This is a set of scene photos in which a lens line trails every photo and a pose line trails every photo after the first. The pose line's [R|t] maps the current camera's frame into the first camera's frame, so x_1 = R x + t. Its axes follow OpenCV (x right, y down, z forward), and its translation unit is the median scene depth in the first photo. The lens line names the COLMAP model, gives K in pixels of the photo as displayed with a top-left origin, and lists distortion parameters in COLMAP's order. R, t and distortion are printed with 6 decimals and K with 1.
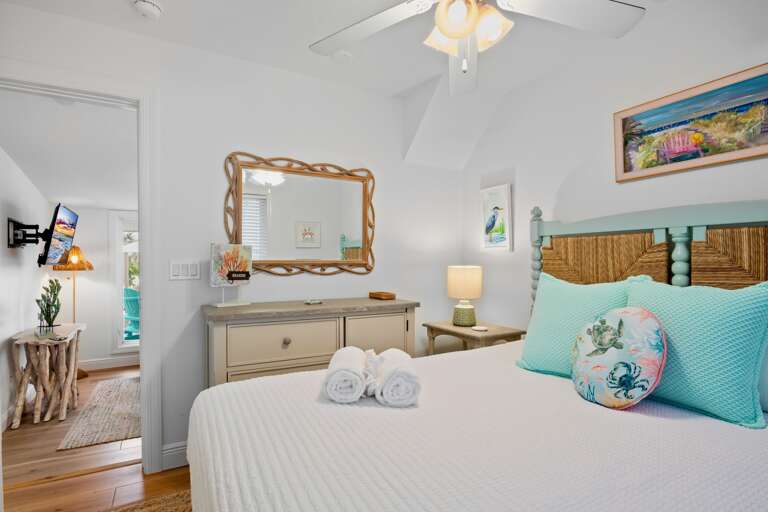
lens RADIAL K [[377.5, 0, 380.9], [0, 377.5, 245.8], [0, 0, 1]] dist [-0.003896, -0.000843]
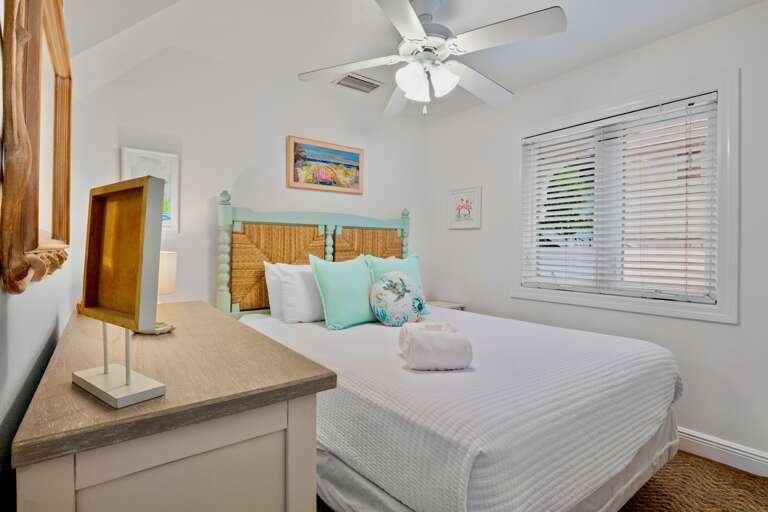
lens RADIAL K [[377.5, 0, 380.9], [0, 377.5, 245.8], [0, 0, 1]] dist [-0.003896, -0.000843]
pose [[-0.100537, -0.004290, 0.994924, -0.805639], [-0.059811, 0.998208, -0.001740, 0.026546], [-0.993134, -0.059682, -0.100613, 0.840243]]
